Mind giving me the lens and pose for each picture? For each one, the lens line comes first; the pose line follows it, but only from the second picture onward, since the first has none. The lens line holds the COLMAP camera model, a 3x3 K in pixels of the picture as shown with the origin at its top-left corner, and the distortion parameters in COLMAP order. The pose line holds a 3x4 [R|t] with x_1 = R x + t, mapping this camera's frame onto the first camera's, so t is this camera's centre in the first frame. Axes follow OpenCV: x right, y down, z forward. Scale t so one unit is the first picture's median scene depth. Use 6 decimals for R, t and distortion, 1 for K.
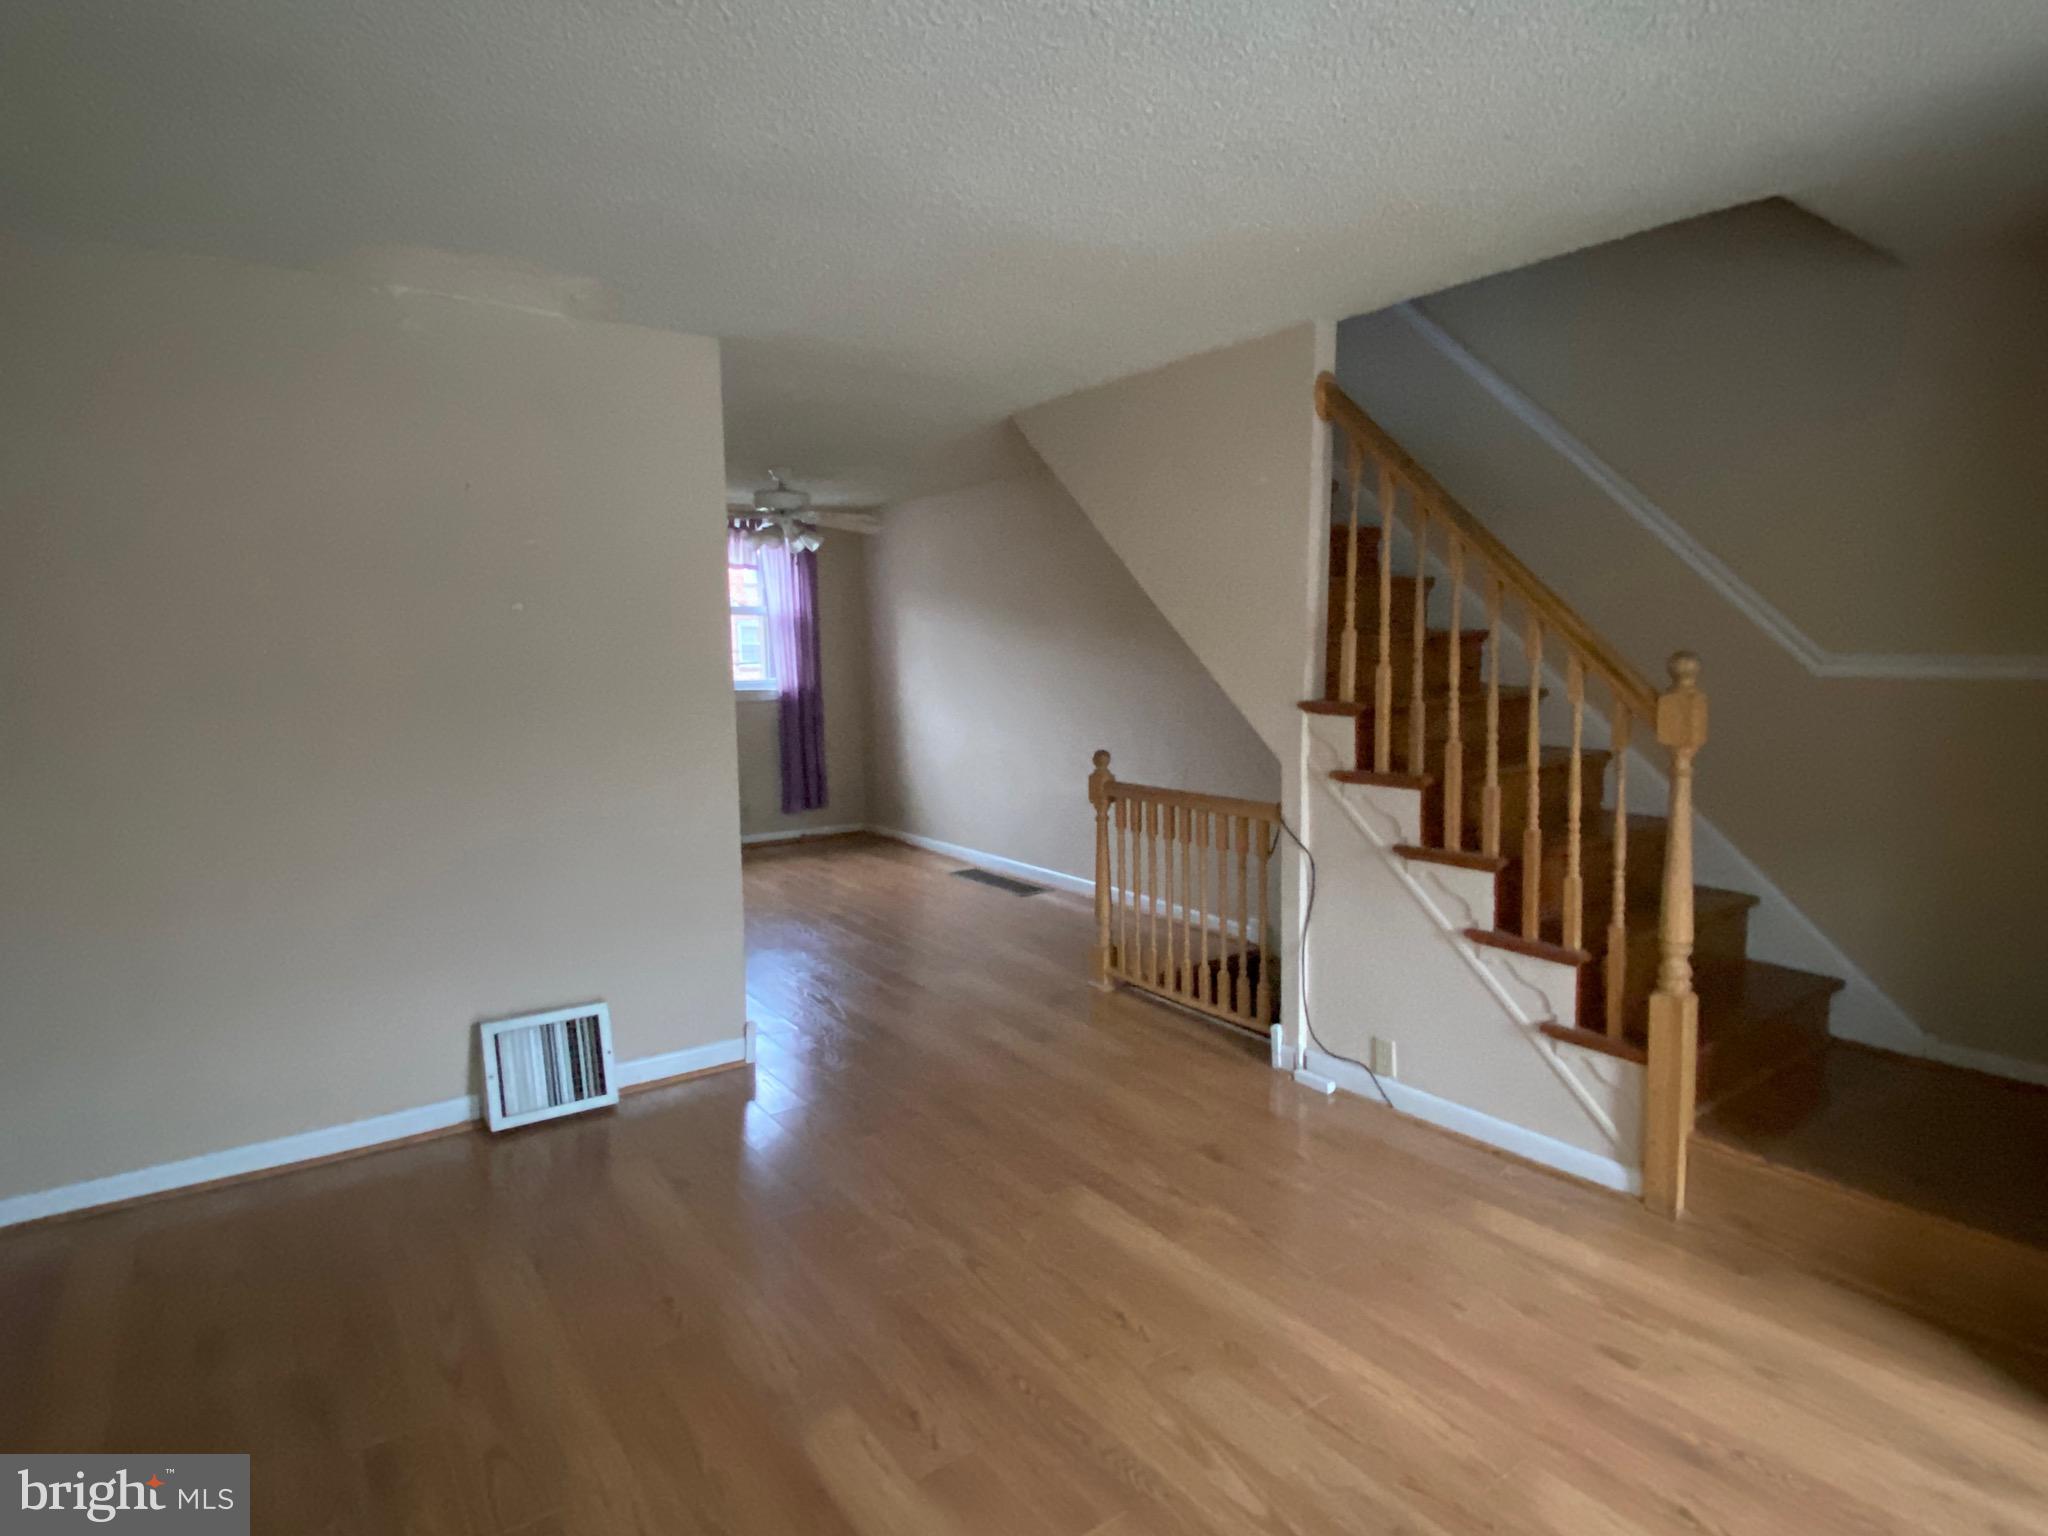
lens RADIAL K [[1087.8, 0, 1015.4], [0, 1087.8, 769.2], [0, 0, 1]] dist [0.071736, -0.068471]
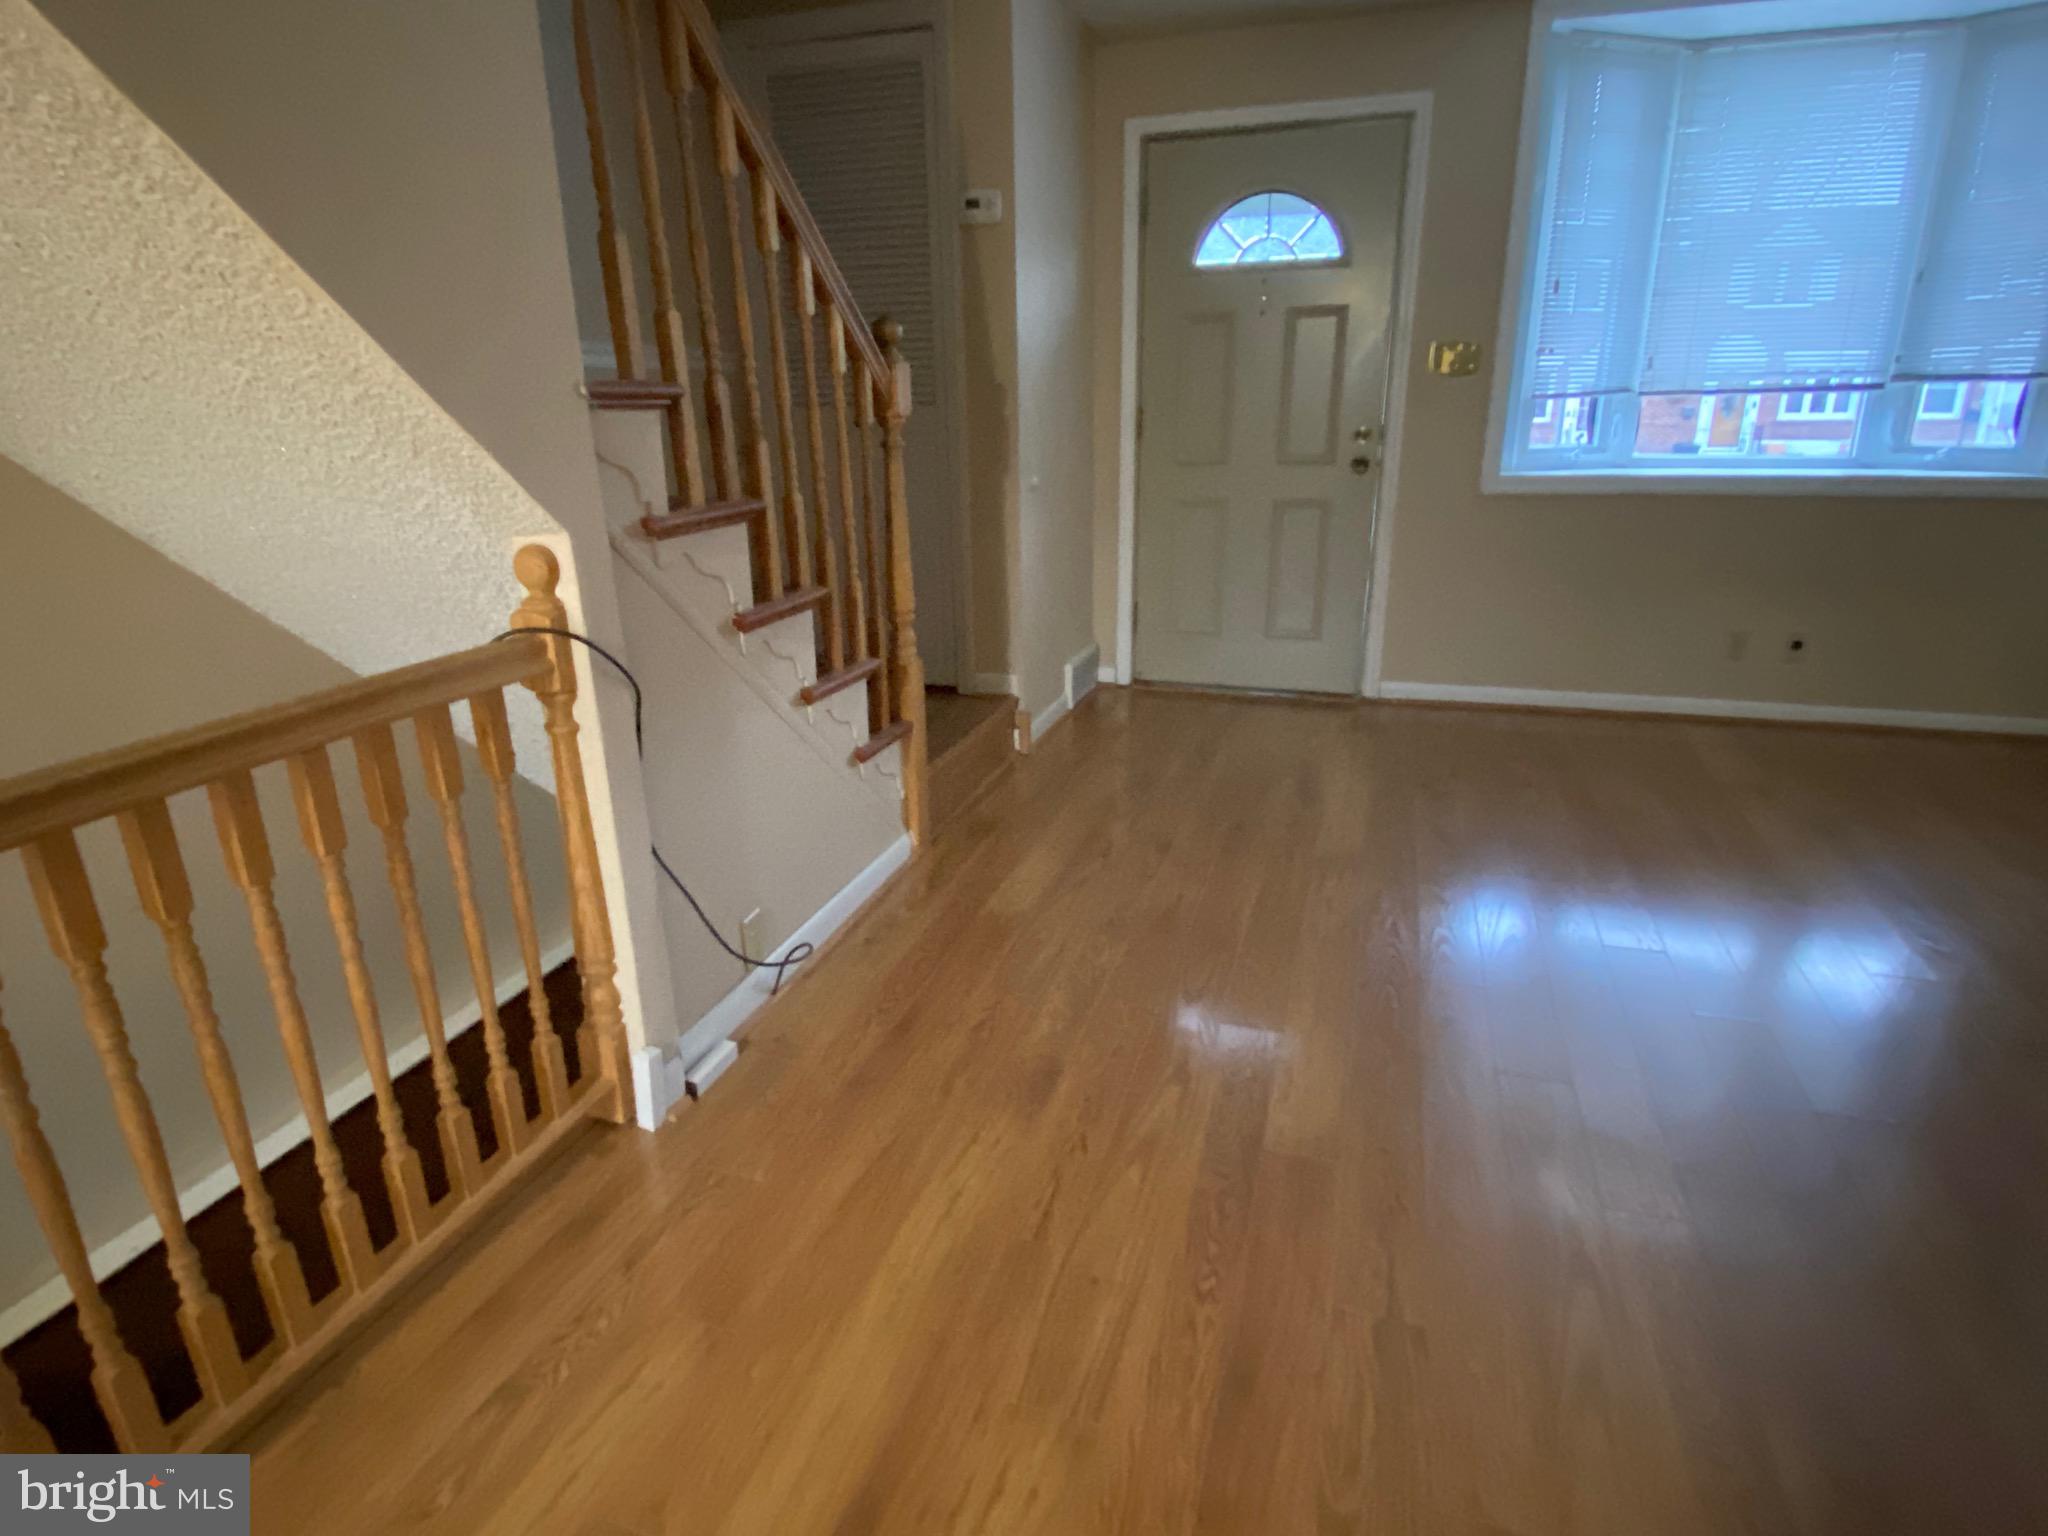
lens RADIAL K [[1087.8, 0, 1015.4], [0, 1087.8, 769.2], [0, 0, 1]] dist [0.071736, -0.068471]
pose [[-0.597584, -0.233125, 0.767167, -0.252159], [0.112750, 0.922859, 0.368263, -0.064621], [-0.793839, 0.306567, -0.525201, 1.198874]]
